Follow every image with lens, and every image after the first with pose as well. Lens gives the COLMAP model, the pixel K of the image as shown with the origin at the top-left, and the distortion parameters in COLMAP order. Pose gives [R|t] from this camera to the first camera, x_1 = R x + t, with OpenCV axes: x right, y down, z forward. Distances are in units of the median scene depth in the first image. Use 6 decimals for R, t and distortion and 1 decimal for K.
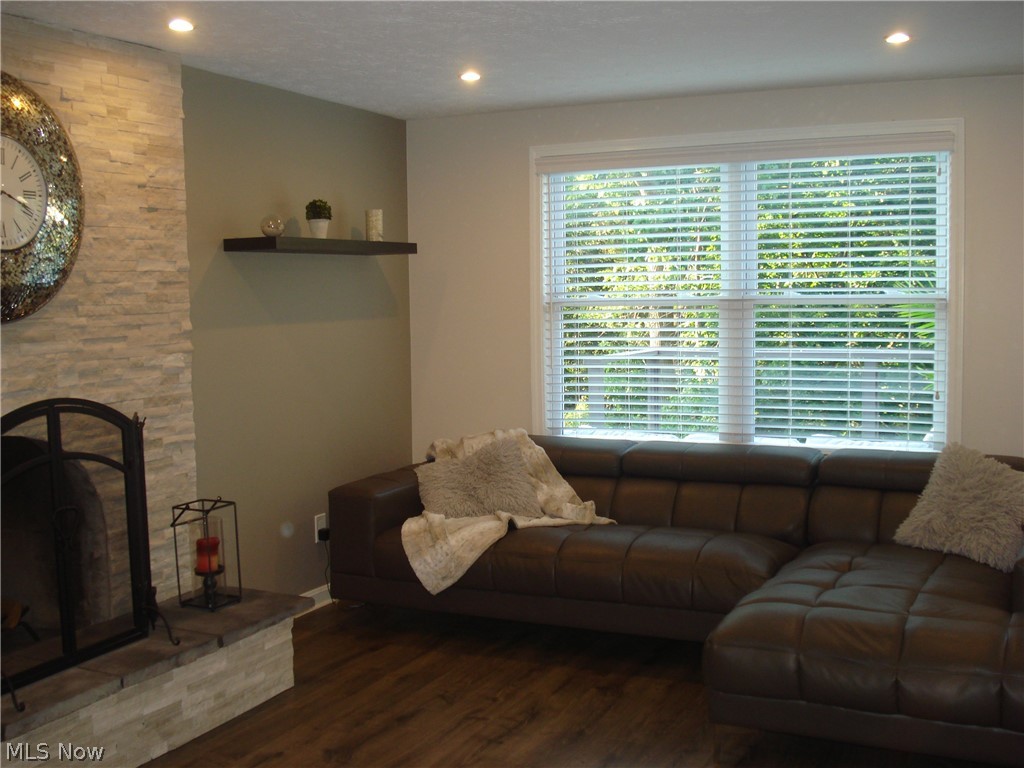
lens RADIAL K [[1142.2, 0, 511.2], [0, 1142.2, 388.1], [0, 0, 1]] dist [-0.110047, 0.000000]
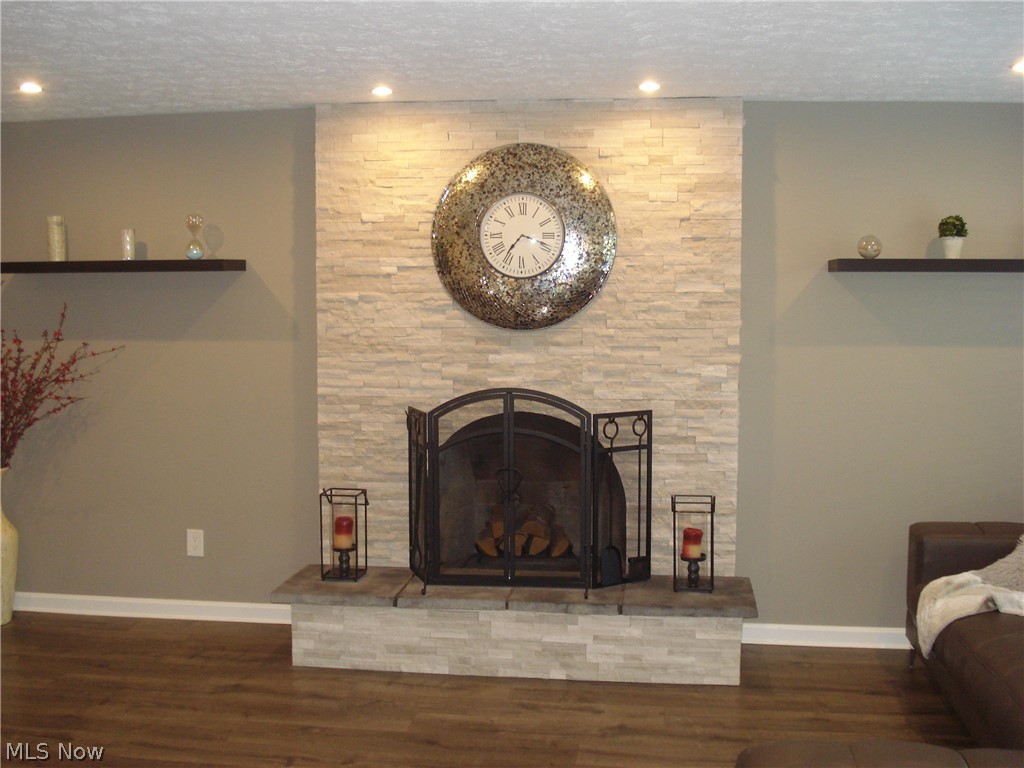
lens RADIAL K [[1142.2, 0, 510.5], [0, 1142.2, 380.5], [0, 0, 1]] dist [-0.110047, 0.000000]
pose [[0.308364, 0.100202, -0.945976, 0.759790], [-0.086391, 0.993277, 0.077051, -0.089763], [0.947338, 0.057964, 0.314947, 0.470412]]
